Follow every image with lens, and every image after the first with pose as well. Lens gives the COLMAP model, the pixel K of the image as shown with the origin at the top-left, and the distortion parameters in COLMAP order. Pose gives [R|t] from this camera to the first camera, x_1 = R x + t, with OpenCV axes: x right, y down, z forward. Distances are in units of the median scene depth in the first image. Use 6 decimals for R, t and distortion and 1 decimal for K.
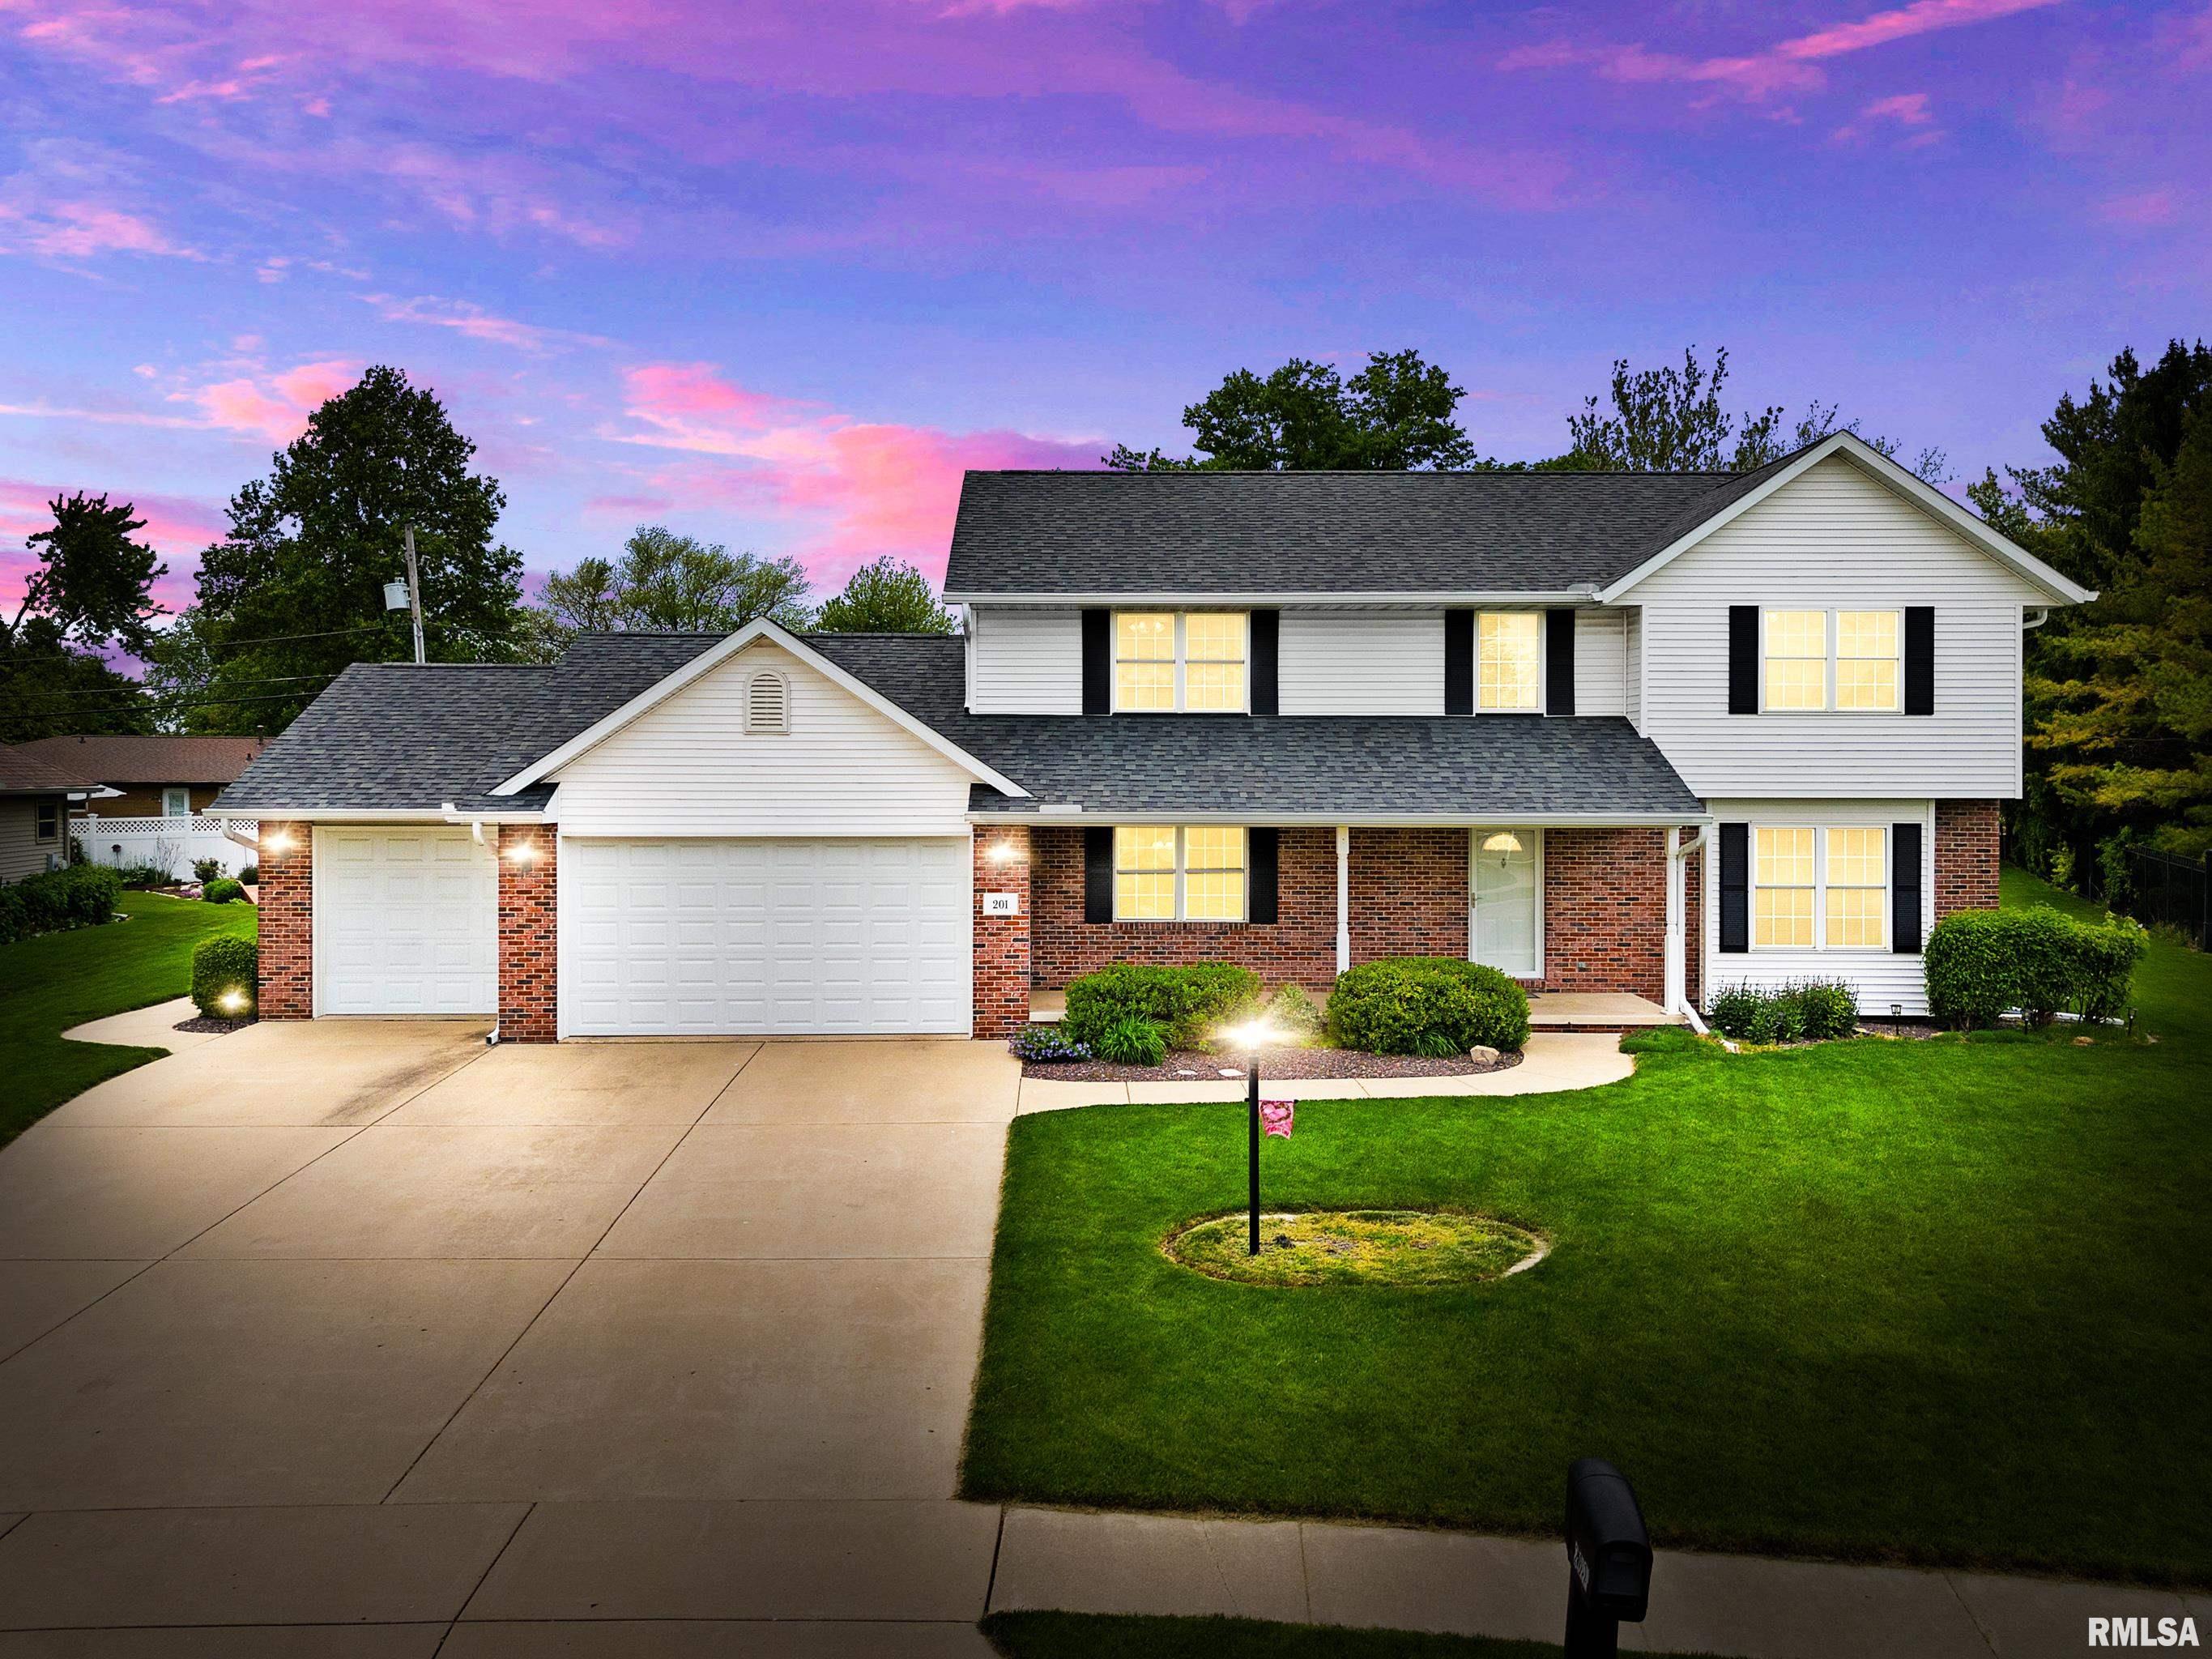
lens RADIAL K [[1650.4, 0, 1106.0], [0, 1650.4, 829.5], [0, 0, 1]] dist [0.065279, -0.069797]
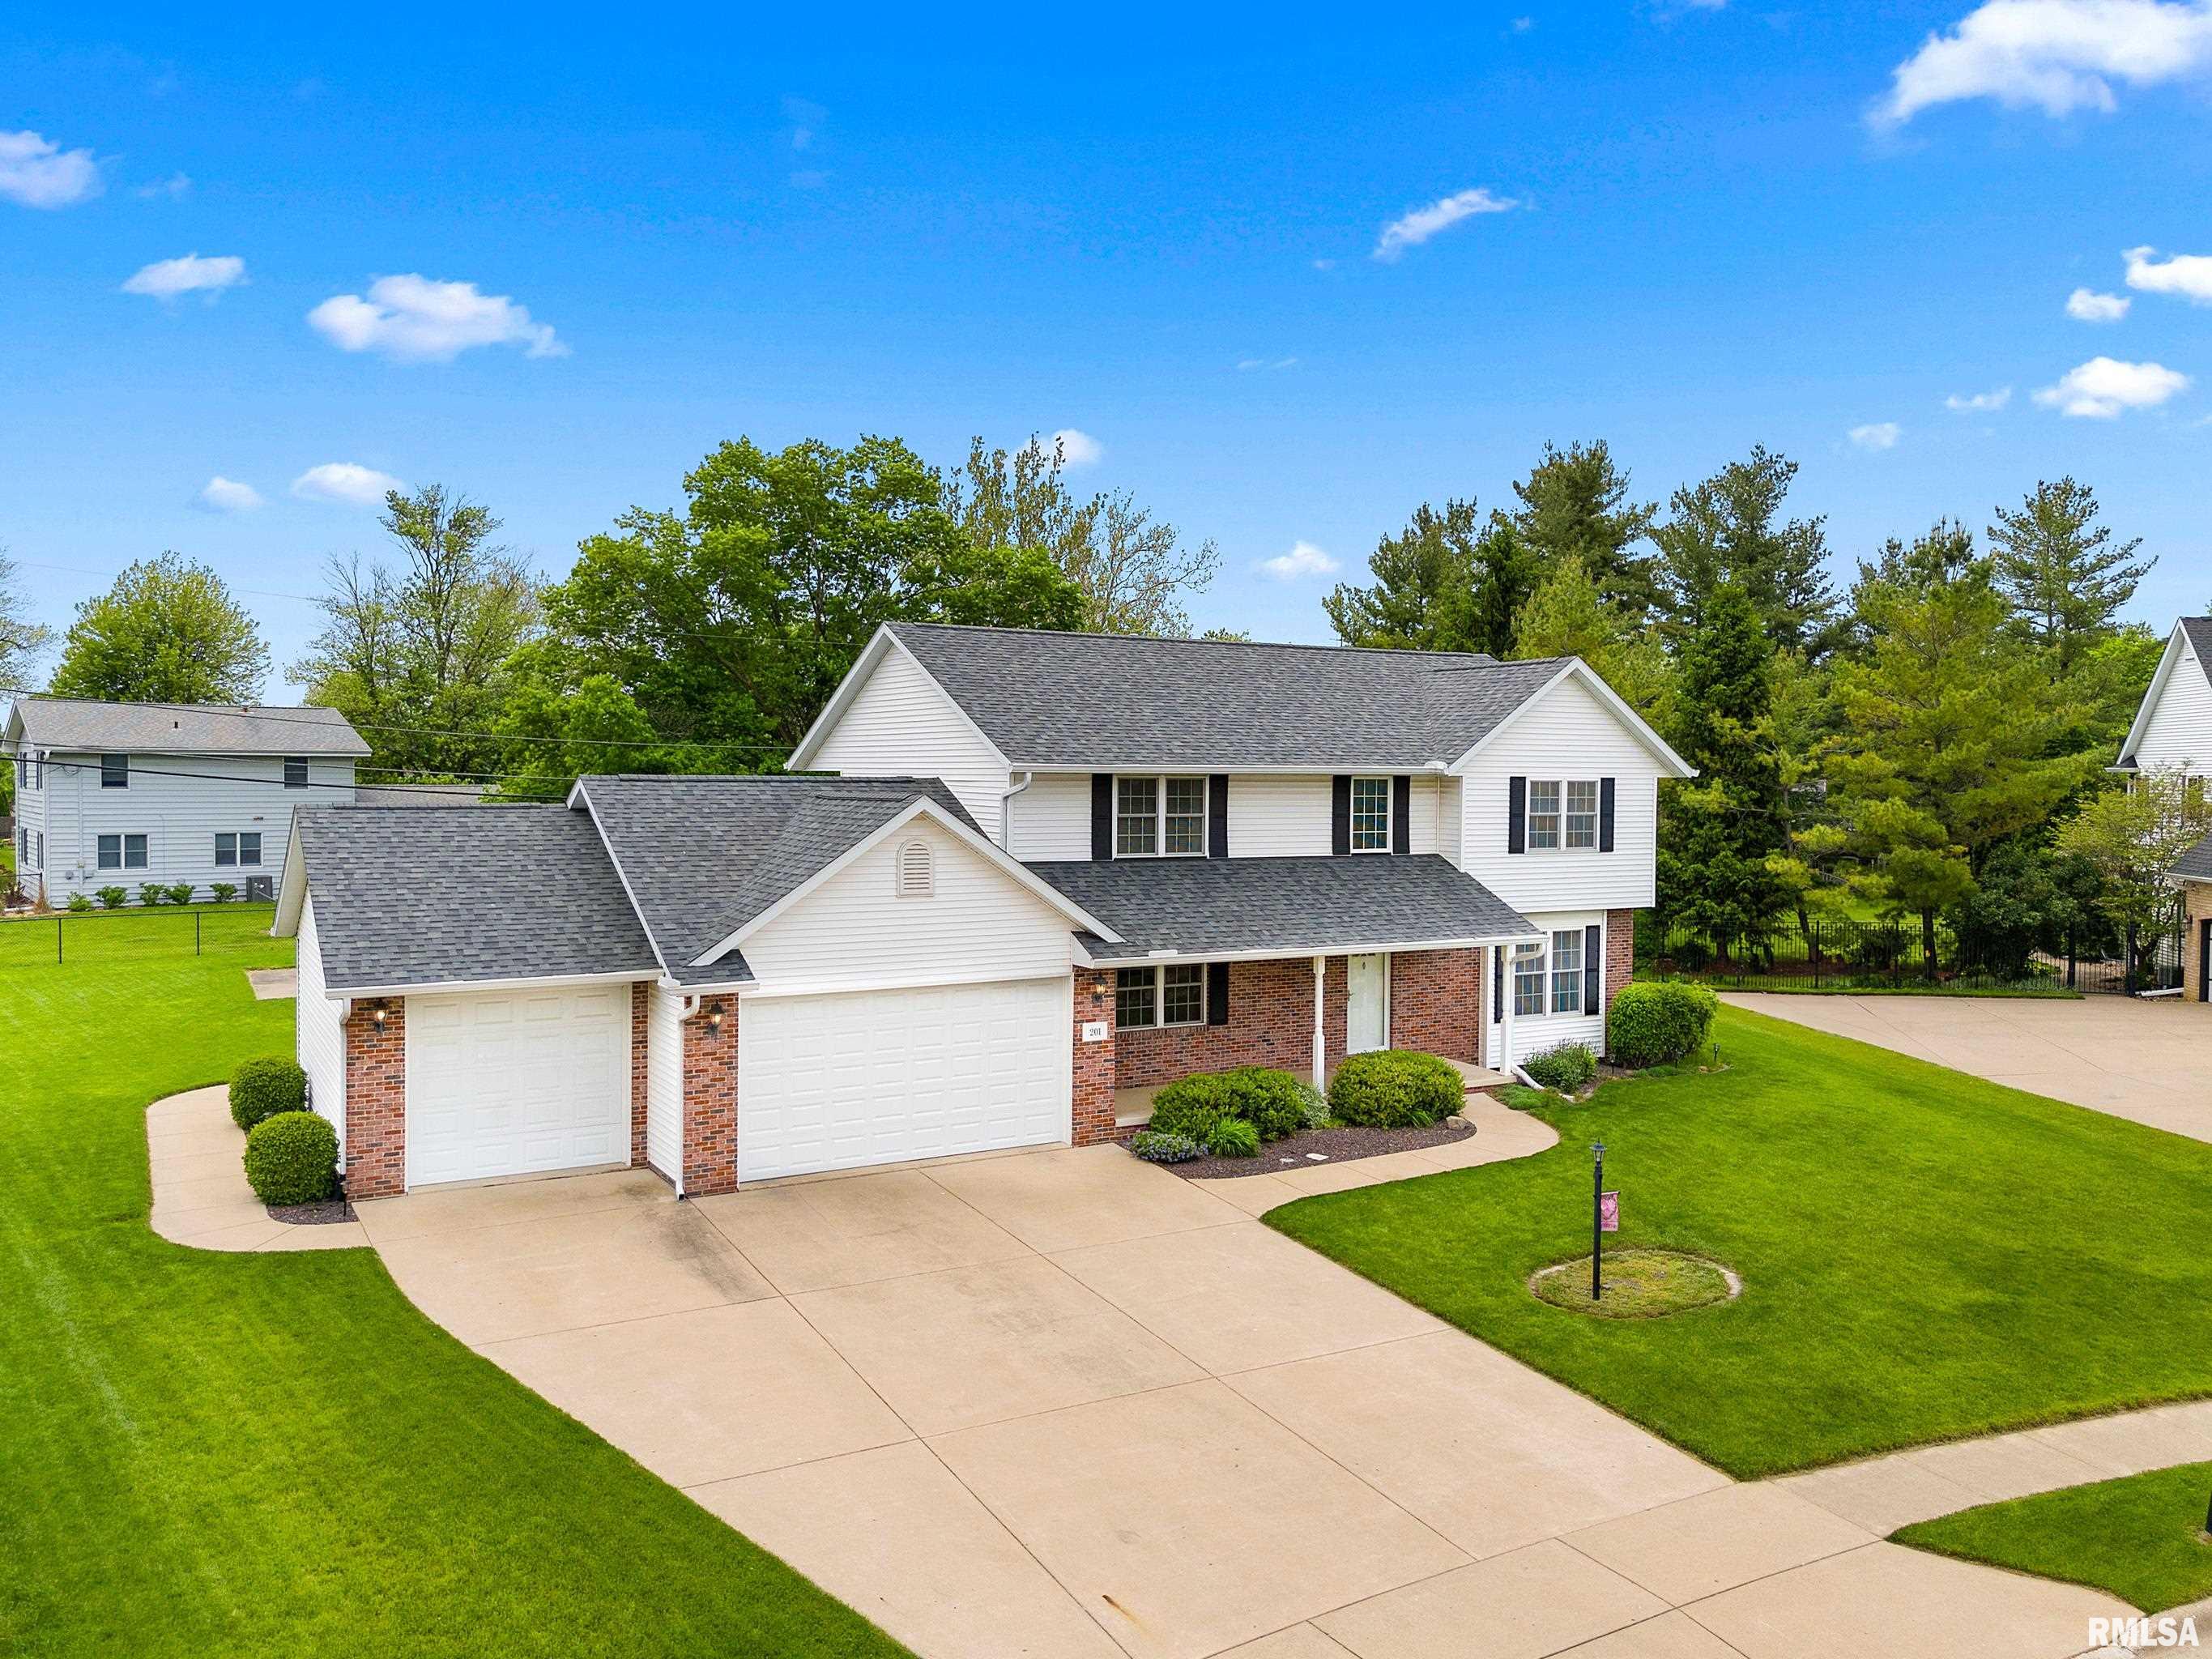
lens RADIAL K [[1650.4, 0, 1106.0], [0, 1650.4, 829.5], [0, 0, 1]] dist [0.065279, -0.069797]
pose [[0.872087, -0.011978, 0.489203, -0.600581], [0.008067, 0.999916, 0.010102, -0.106477], [-0.489284, -0.004864, 0.872111, -0.045839]]
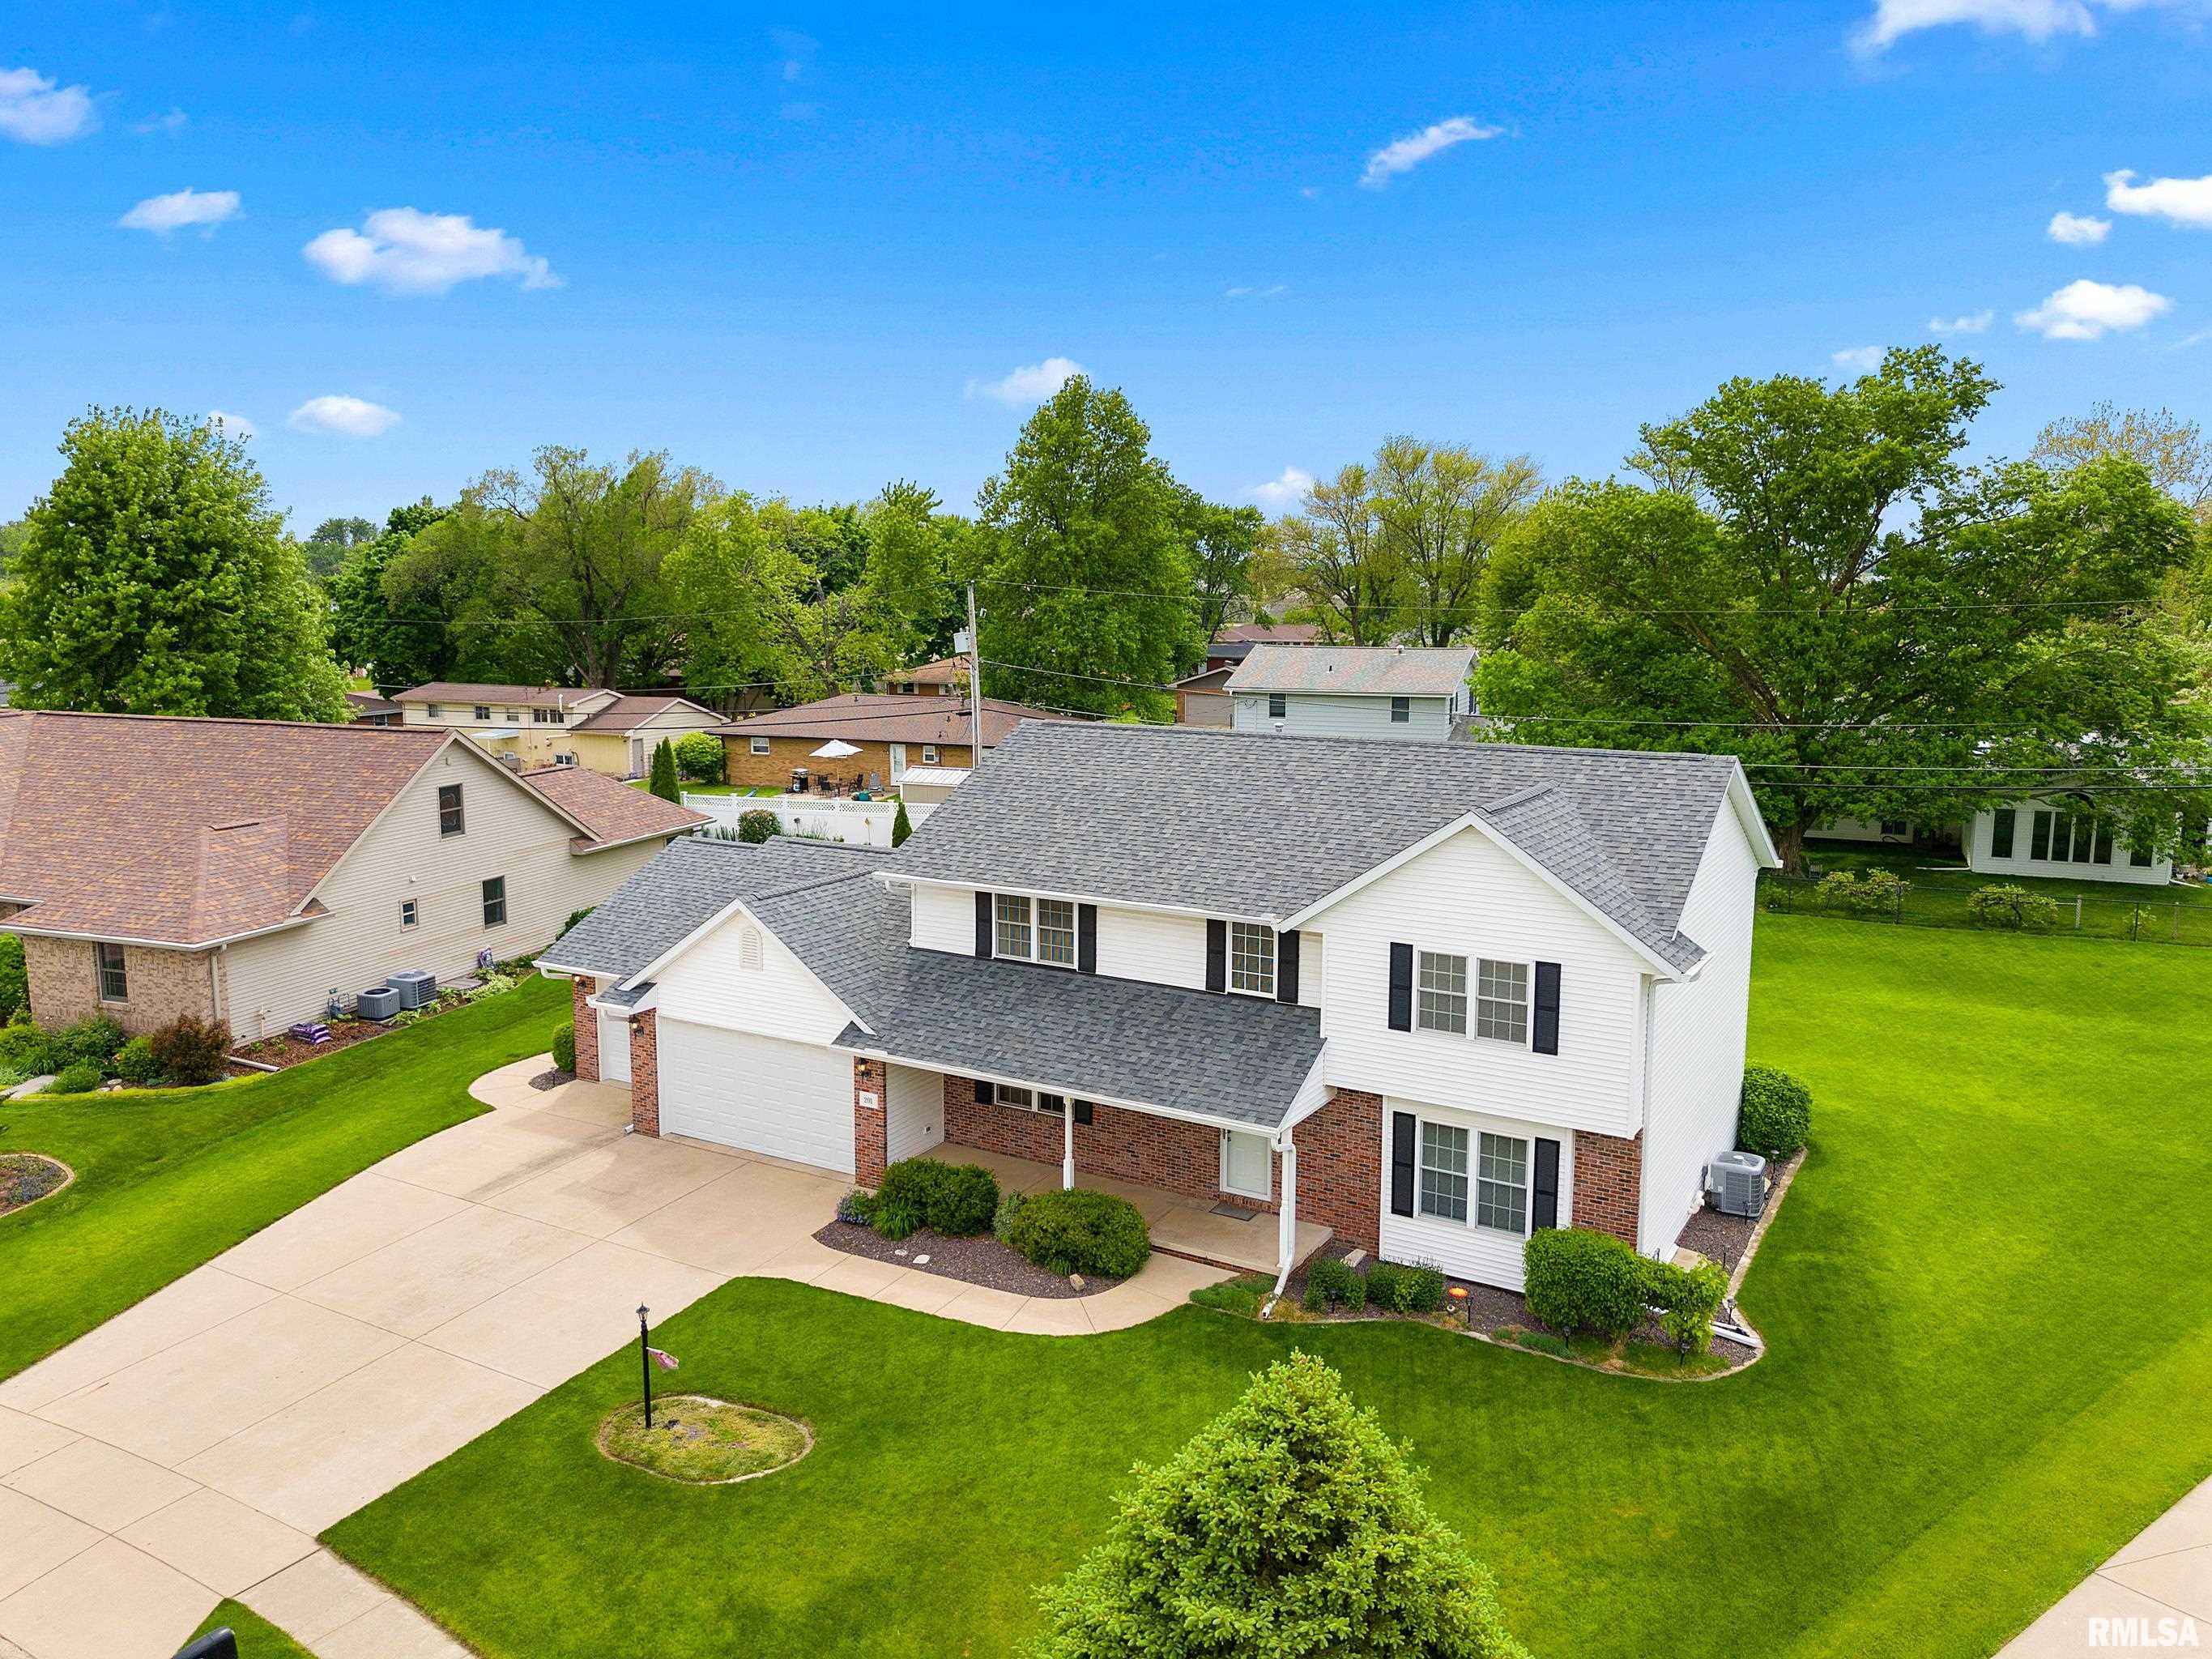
lens RADIAL K [[1684.1, 0, 1143.9], [0, 1684.1, 827.2], [0, 0, 1]] dist [0.077283, -0.087736]
pose [[0.851158, 0.083546, -0.518218, 0.851459], [-0.017291, 0.991179, 0.131397, -0.374117], [0.524624, -0.102879, 0.845095, -0.116584]]
